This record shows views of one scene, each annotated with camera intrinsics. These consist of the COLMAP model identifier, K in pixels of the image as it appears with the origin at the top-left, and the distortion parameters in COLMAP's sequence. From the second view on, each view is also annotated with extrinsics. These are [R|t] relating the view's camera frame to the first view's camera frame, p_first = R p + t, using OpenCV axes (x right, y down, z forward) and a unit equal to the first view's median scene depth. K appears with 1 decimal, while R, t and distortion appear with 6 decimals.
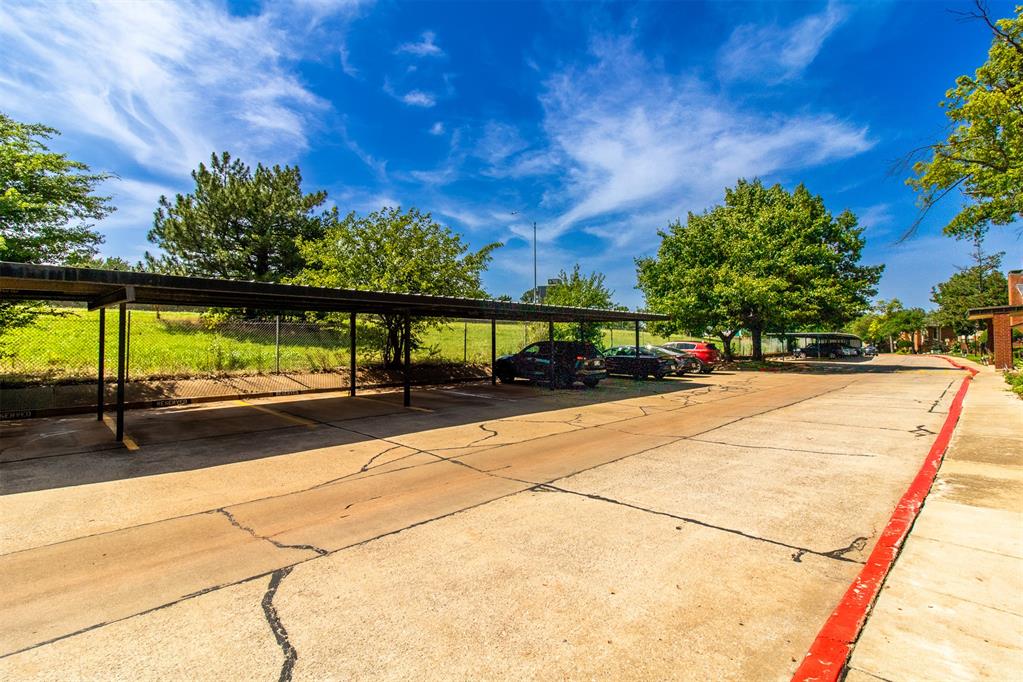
lens RADIAL K [[493.9, 0, 512.5], [0, 493.9, 330.3], [0, 0, 1]] dist [0.000308, 0.000419]
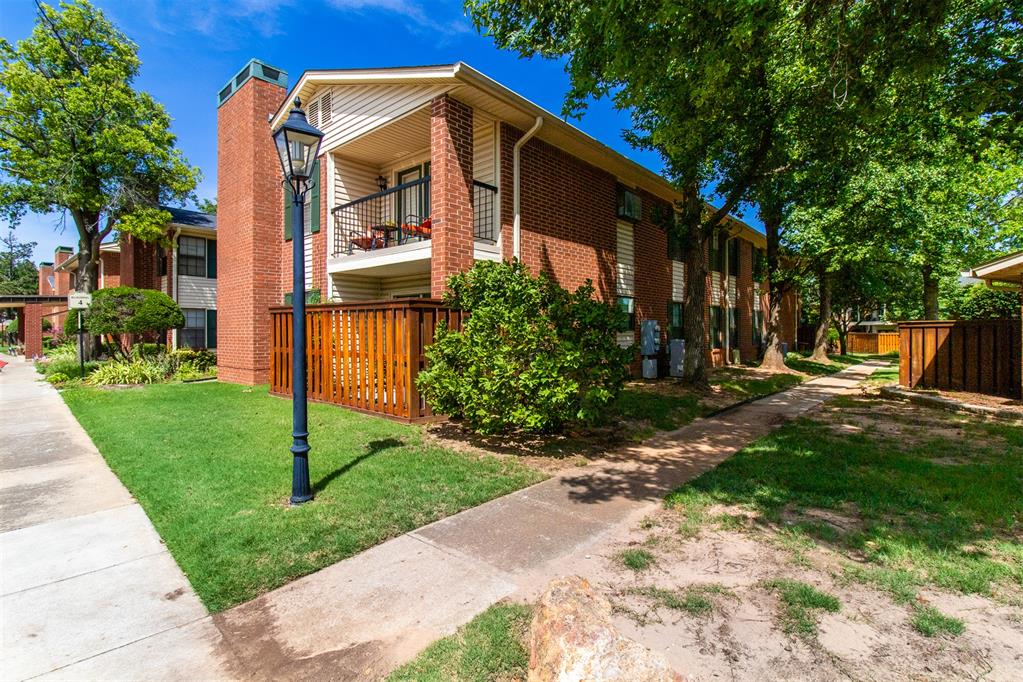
lens RADIAL K [[474.2, 0, 504.9], [0, 474.2, 329.6], [0, 0, 1]] dist [0.001886, 0.000396]
pose [[0.000807, 0.010679, 0.999943, 0.263456], [-0.028891, 0.999526, -0.010651, 0.016816], [-0.999582, -0.028880, 0.001115, 0.369894]]
